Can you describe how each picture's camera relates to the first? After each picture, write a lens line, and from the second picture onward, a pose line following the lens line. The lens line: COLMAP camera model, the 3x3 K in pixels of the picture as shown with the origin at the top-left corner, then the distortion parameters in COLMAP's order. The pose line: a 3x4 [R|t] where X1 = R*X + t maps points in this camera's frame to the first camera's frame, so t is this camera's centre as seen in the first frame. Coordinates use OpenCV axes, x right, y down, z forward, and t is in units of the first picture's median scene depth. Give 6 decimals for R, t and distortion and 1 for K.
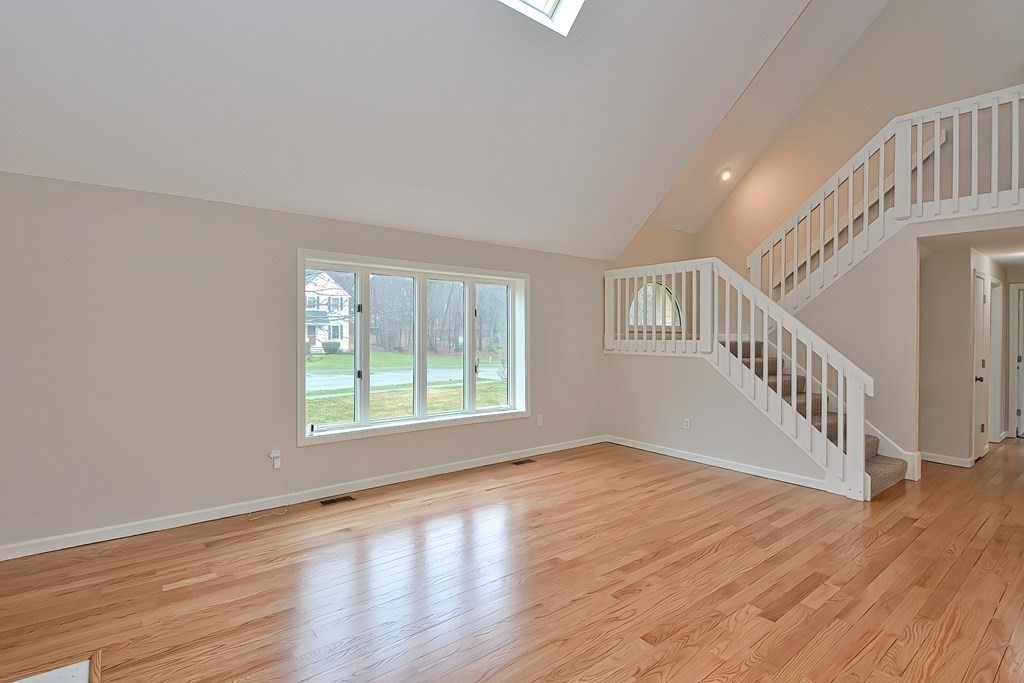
lens RADIAL K [[497.5, 0, 517.0], [0, 497.5, 345.3], [0, 0, 1]] dist [0.015765, -0.014041]
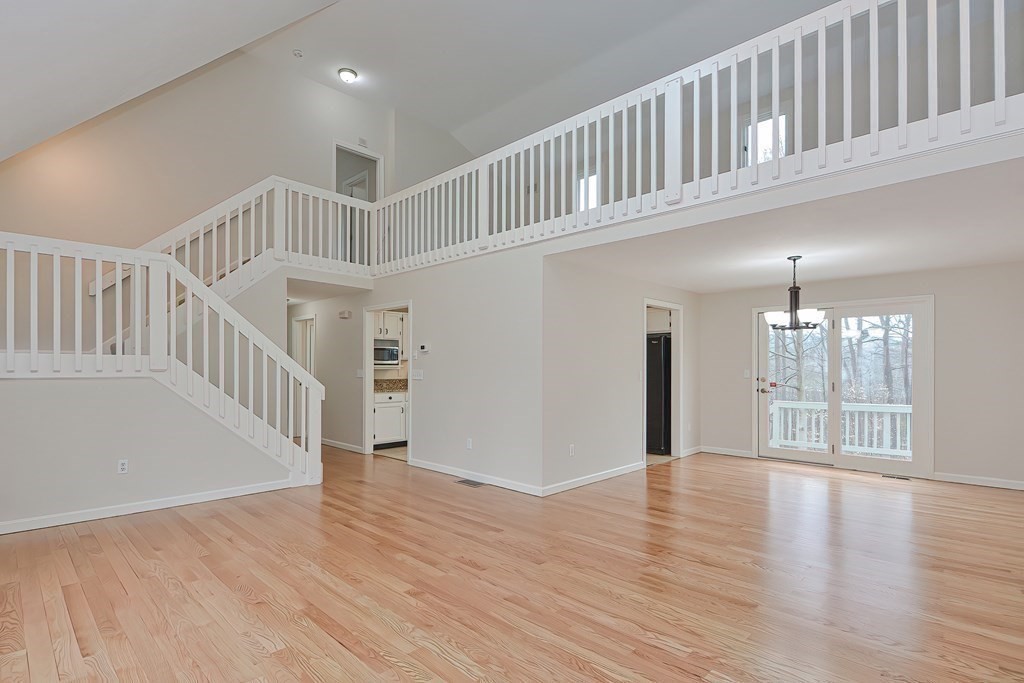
lens RADIAL K [[491.1, 0, 507.0], [0, 491.1, 366.7], [0, 0, 1]] dist [0.001610, -0.000289]
pose [[-0.115293, -0.003992, 0.993323, -0.598910], [0.014948, 0.999872, 0.005753, 0.016451], [-0.993219, 0.015511, -0.115219, 0.677452]]
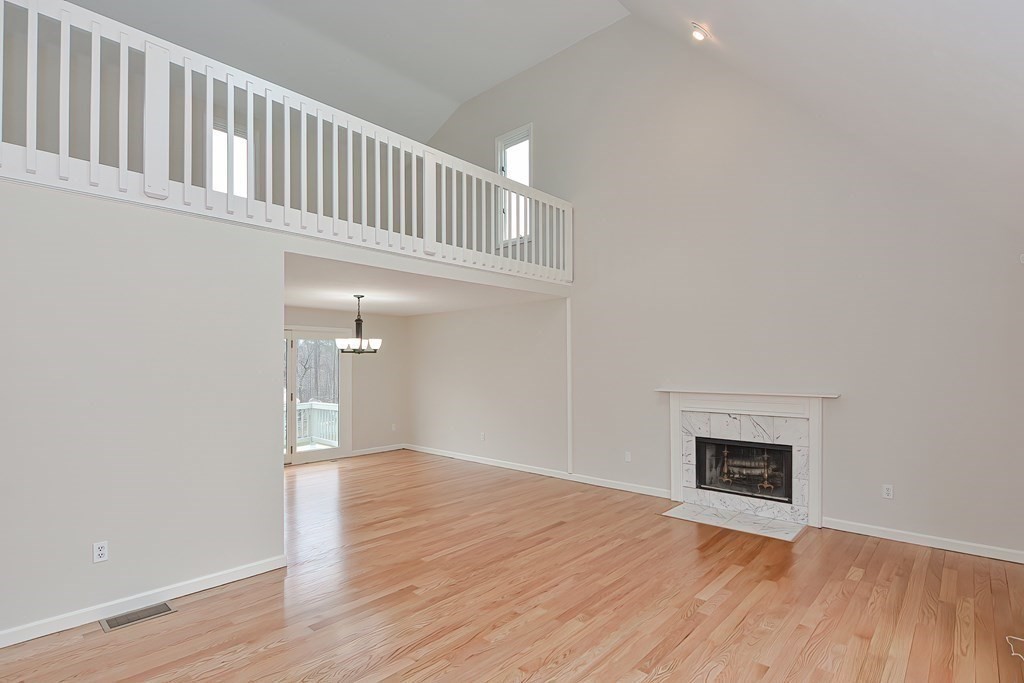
lens RADIAL K [[491.1, 0, 507.0], [0, 491.1, 366.7], [0, 0, 1]] dist [0.001610, -0.000289]
pose [[-0.991804, -0.002947, -0.127736, 0.251688], [-0.005375, 0.999811, 0.018665, -0.047355], [0.127657, 0.019199, -0.991633, 1.389640]]
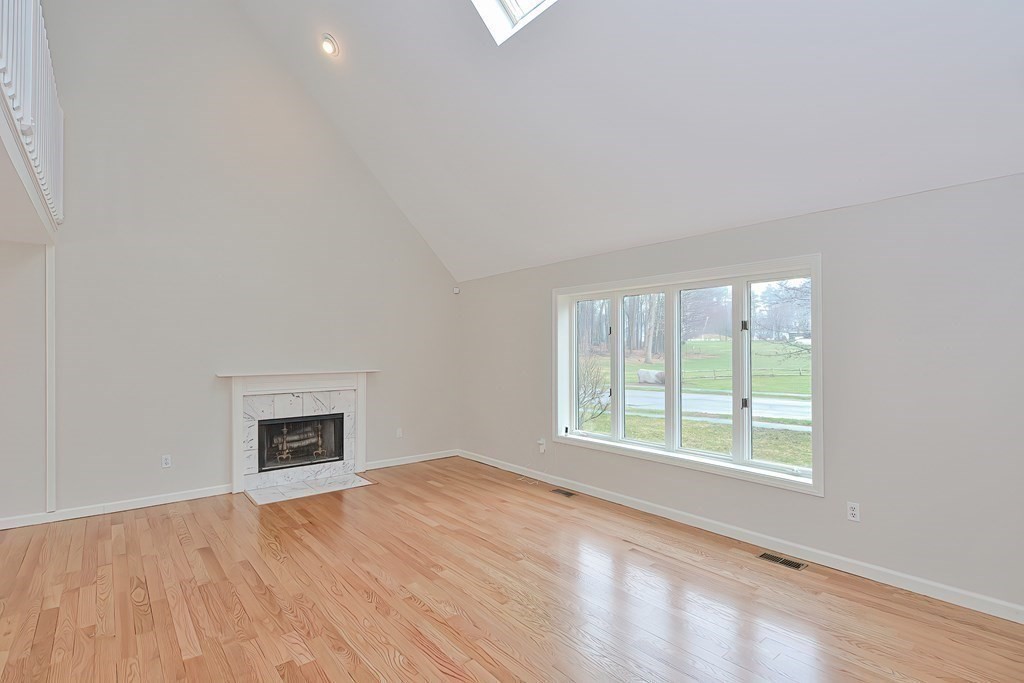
lens RADIAL K [[500.6, 0, 478.1], [0, 500.6, 345.2], [0, 0, 1]] dist [0.003577, -0.000193]
pose [[-0.061634, -0.013835, -0.998003, 0.847186], [-0.012523, 0.999836, -0.013087, -0.028072], [0.998020, 0.011691, -0.061798, 0.838303]]
